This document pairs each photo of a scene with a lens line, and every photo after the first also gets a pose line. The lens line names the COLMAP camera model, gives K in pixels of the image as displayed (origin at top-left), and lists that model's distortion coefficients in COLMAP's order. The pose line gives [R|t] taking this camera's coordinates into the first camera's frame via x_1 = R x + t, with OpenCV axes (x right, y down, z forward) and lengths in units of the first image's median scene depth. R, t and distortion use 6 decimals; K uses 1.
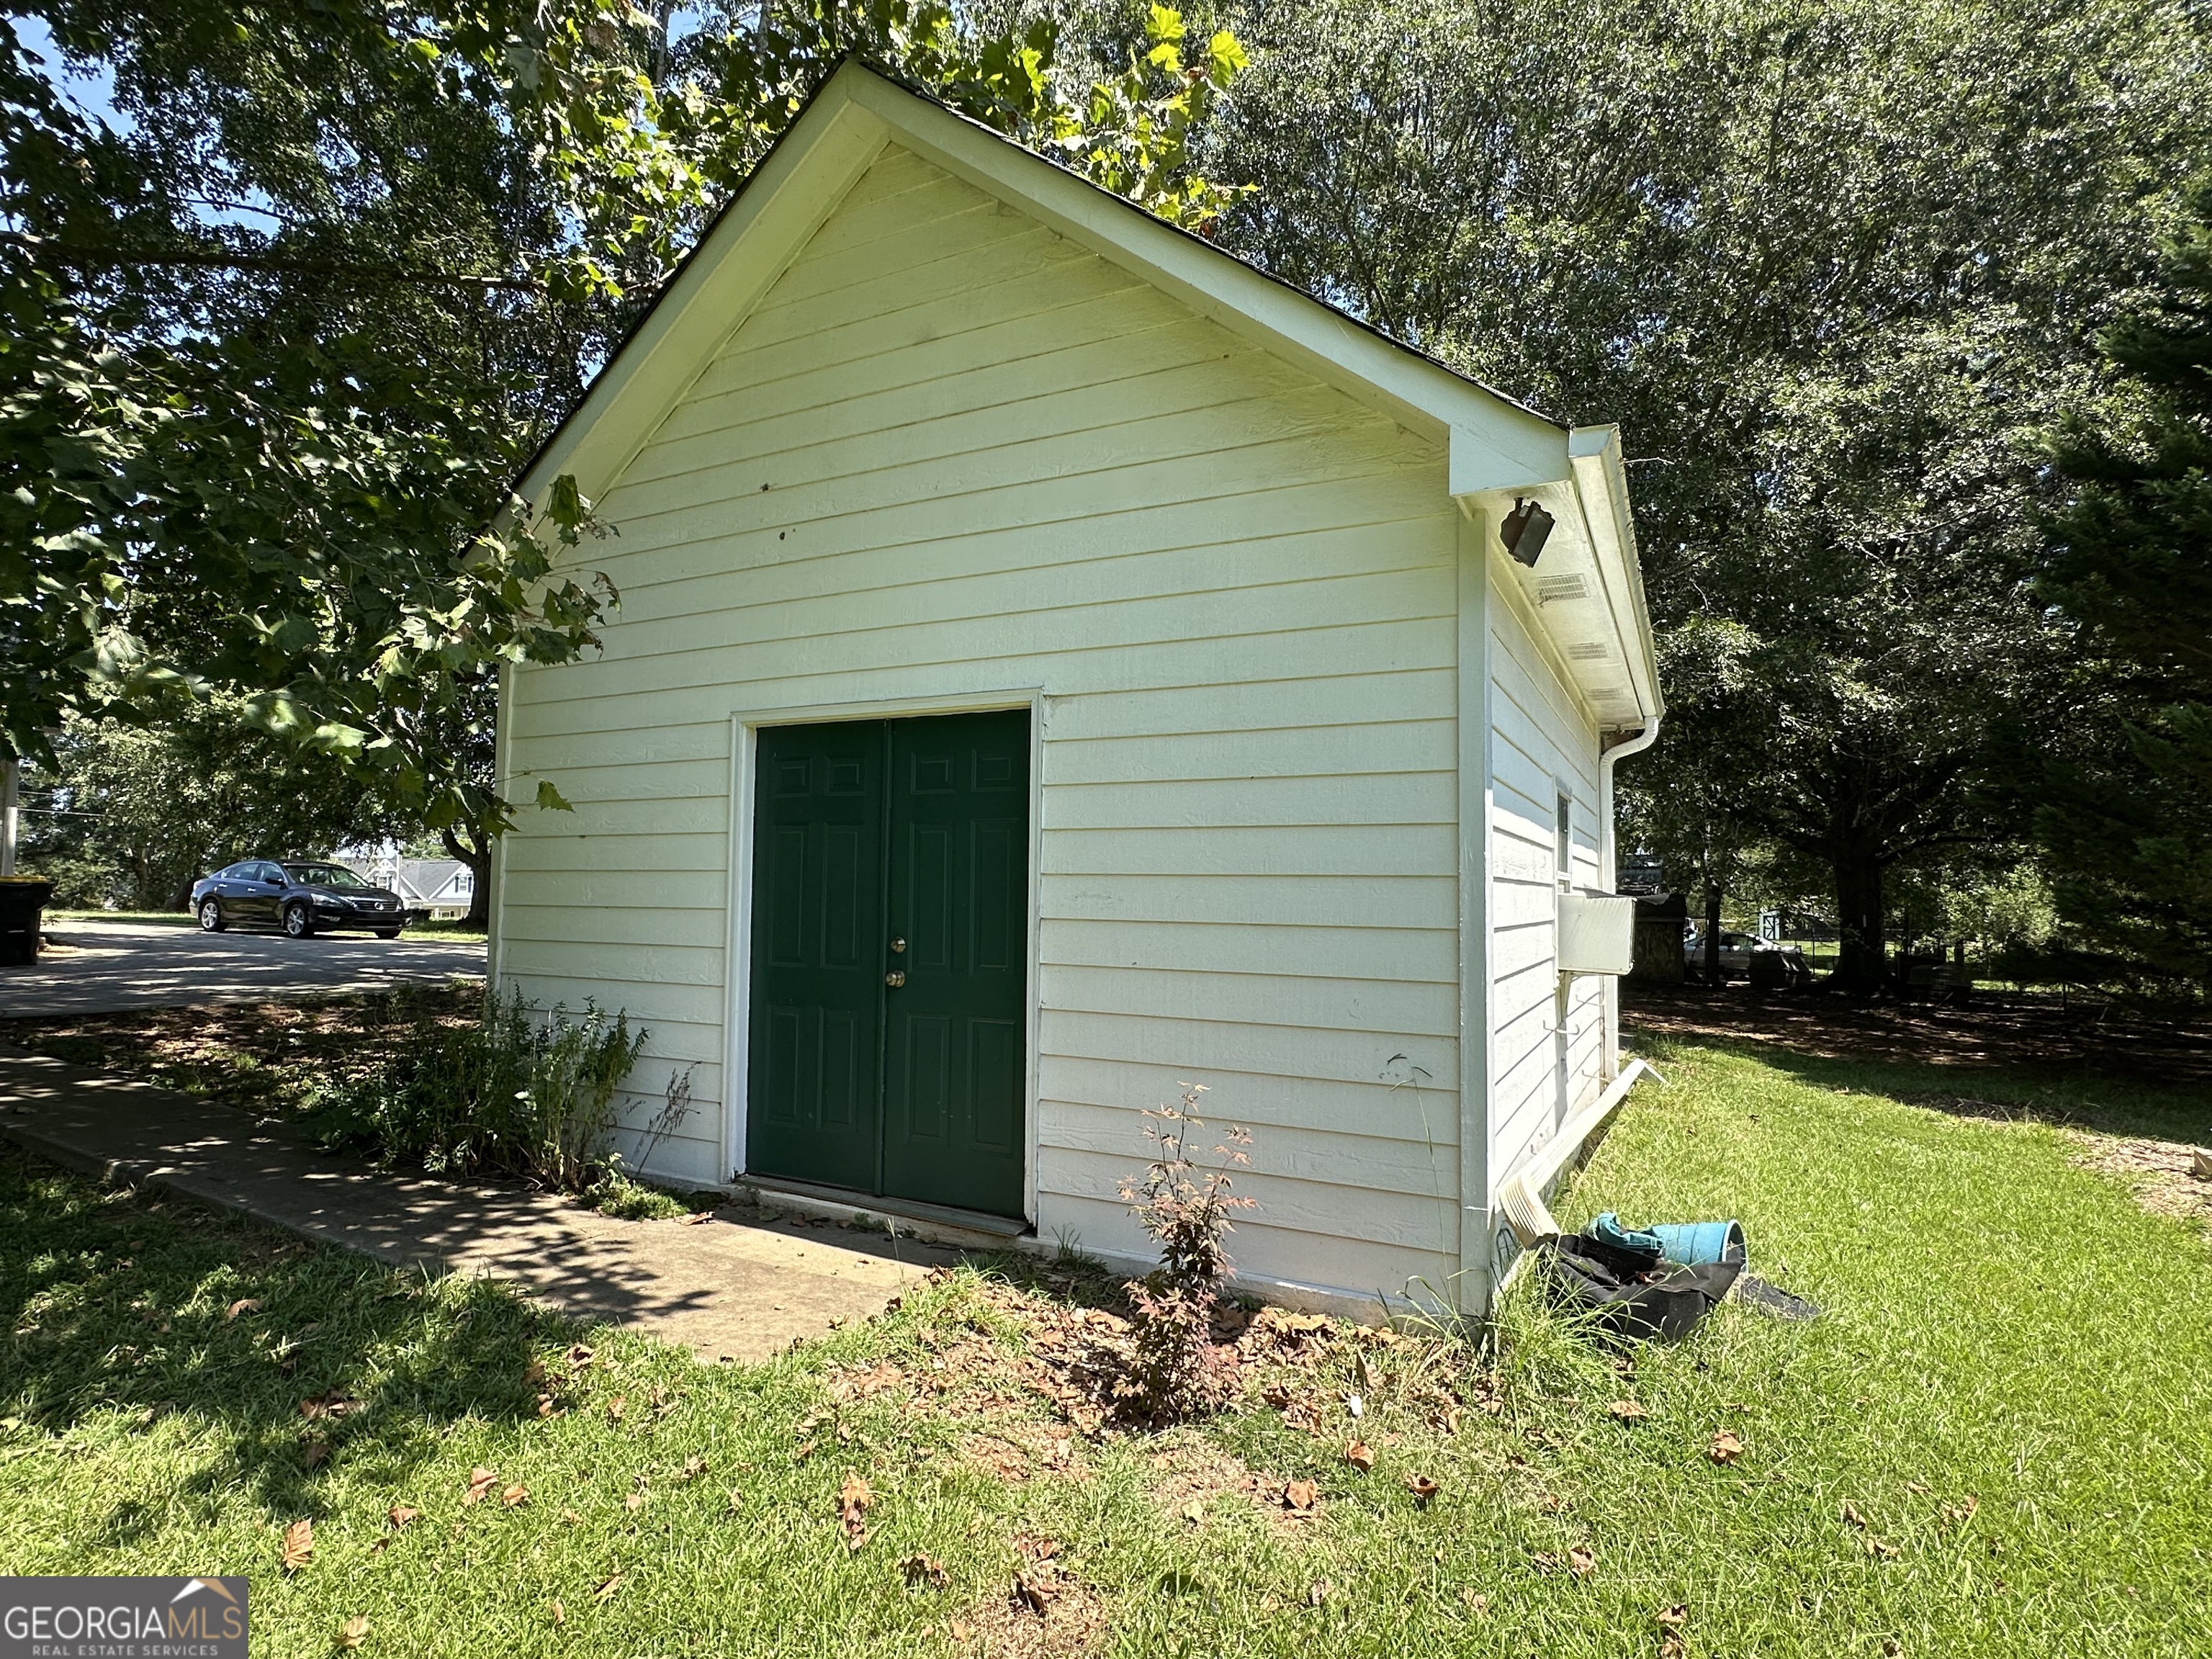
lens RADIAL K [[1143.2, 0, 1106.0], [0, 1143.2, 829.5], [0, 0, 1]] dist [-0.001321, -0.000220]
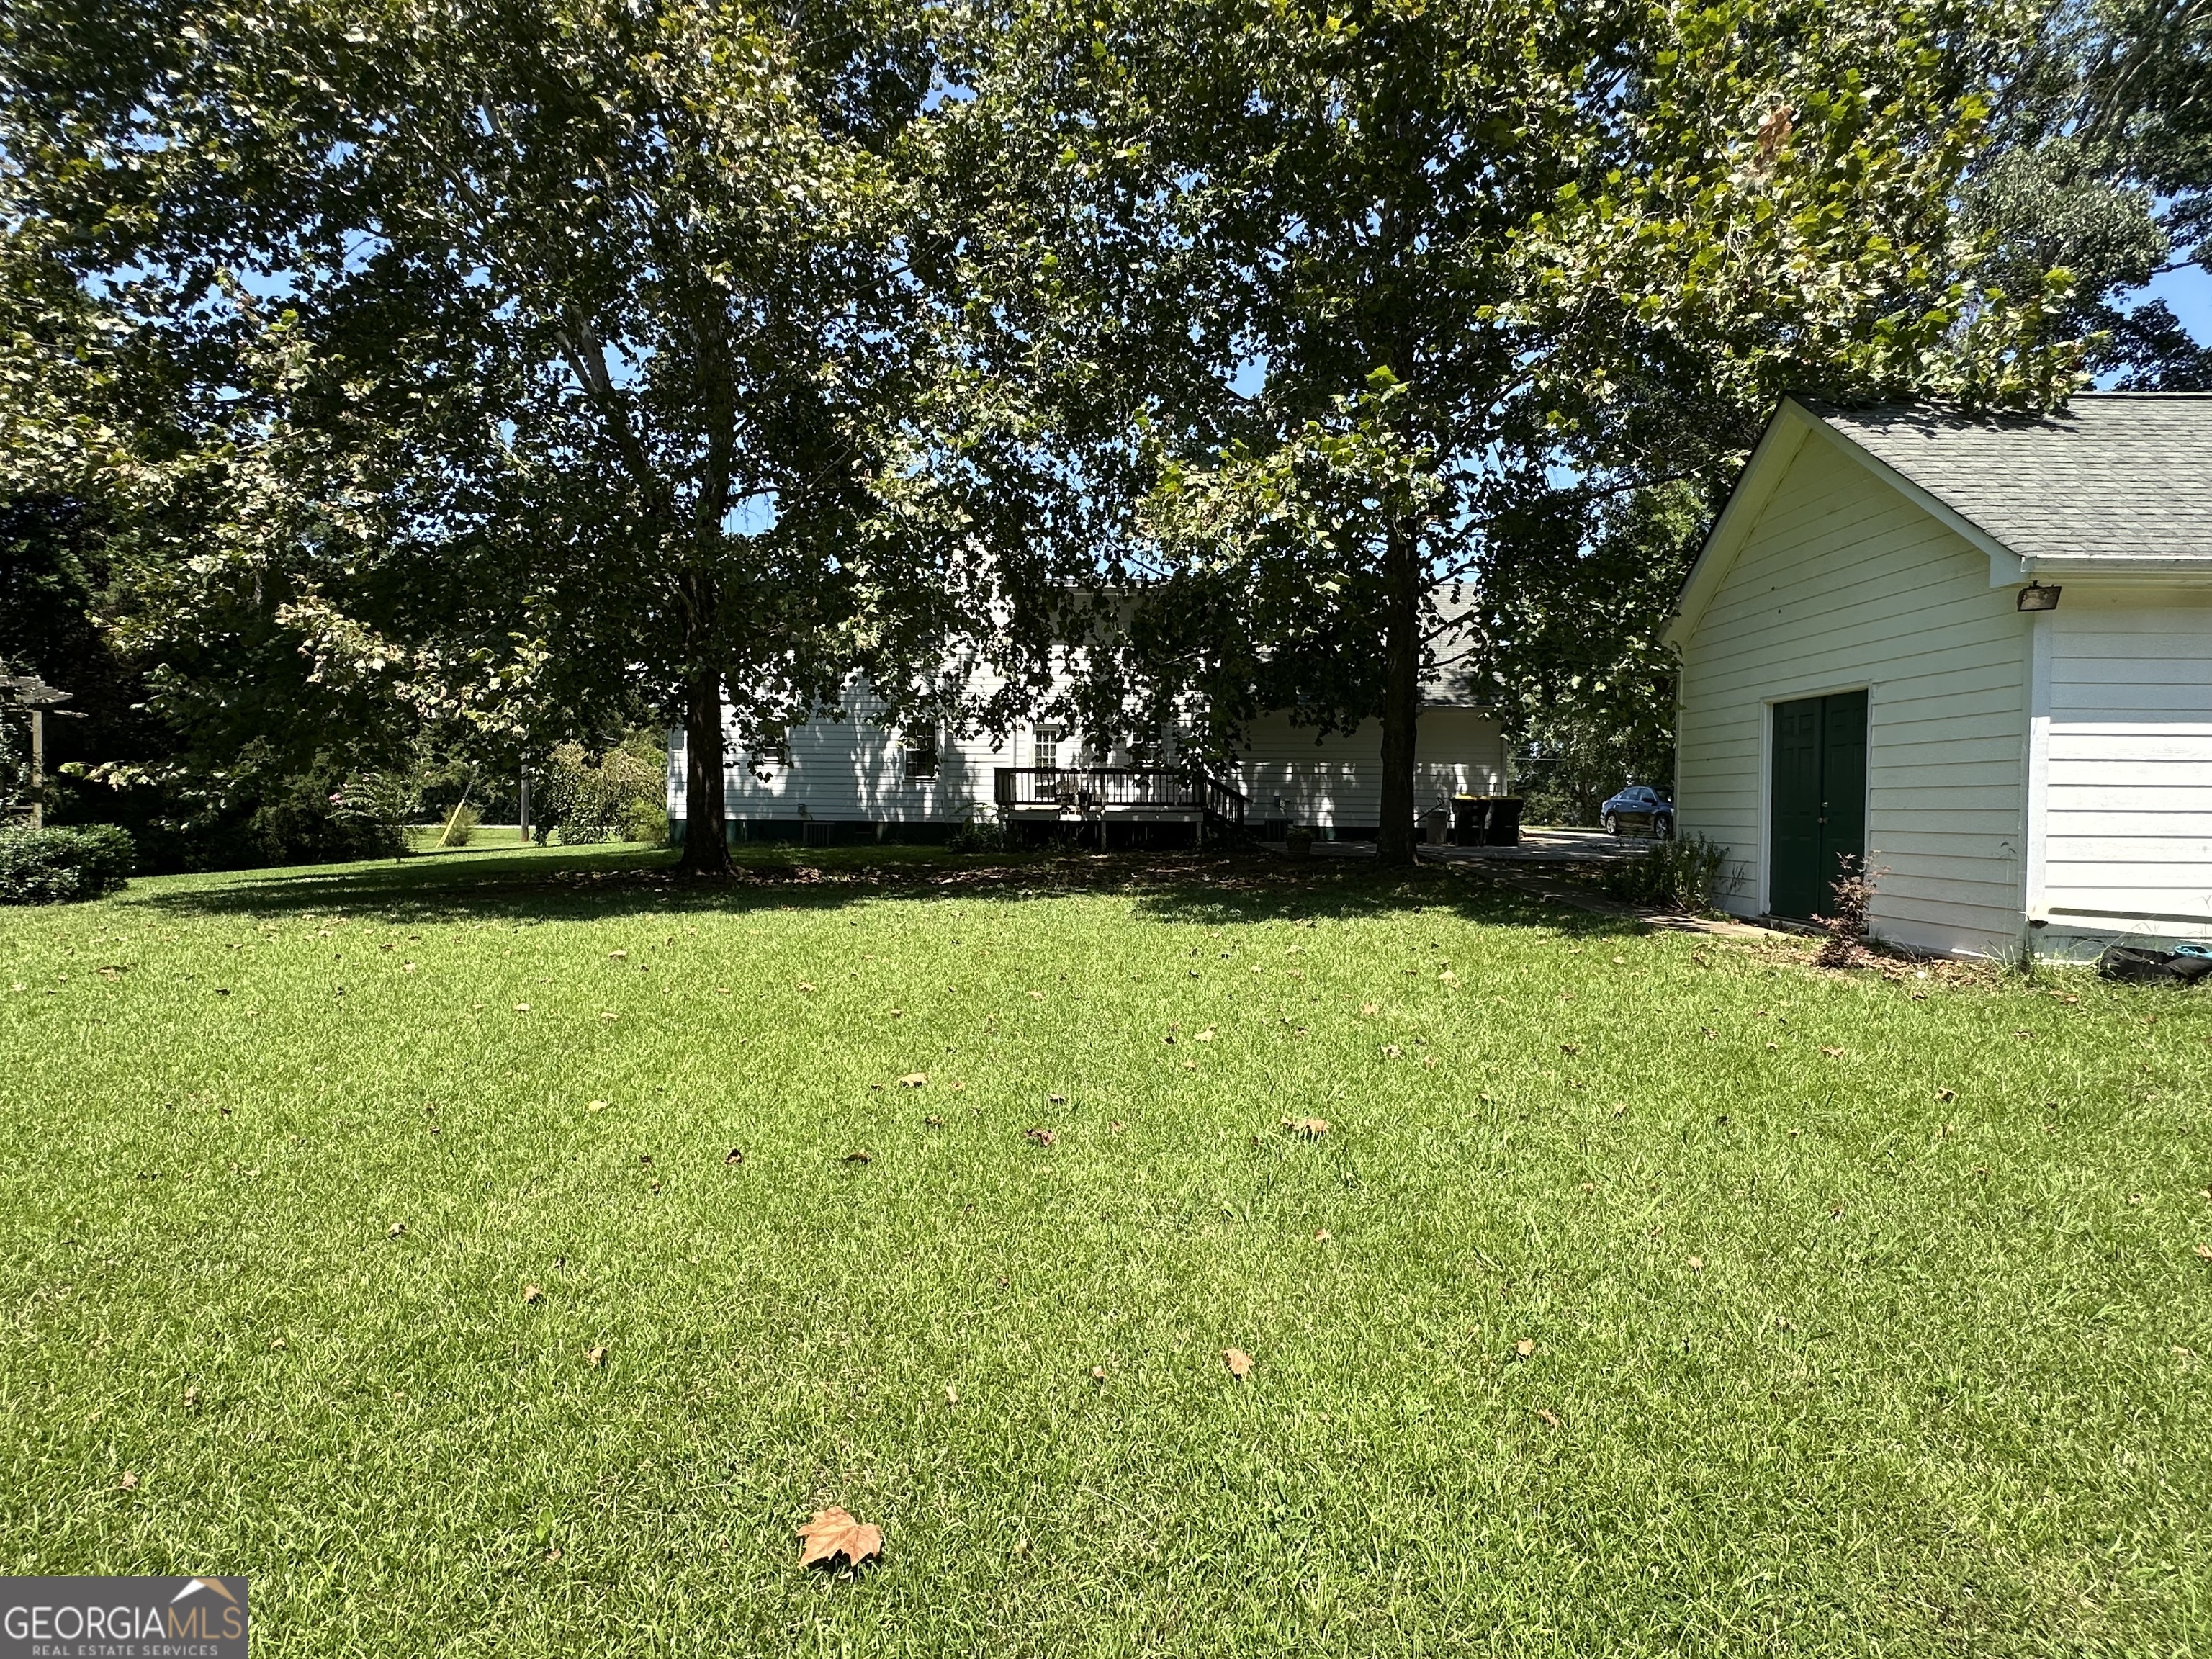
lens RADIAL K [[1143.2, 0, 1106.0], [0, 1143.2, 829.5], [0, 0, 1]] dist [-0.001321, -0.000220]
pose [[0.449492, 0.012019, -0.893203, 1.055480], [0.040890, 0.998585, 0.034015, 0.020158], [0.892348, -0.051812, 0.448365, -1.077988]]
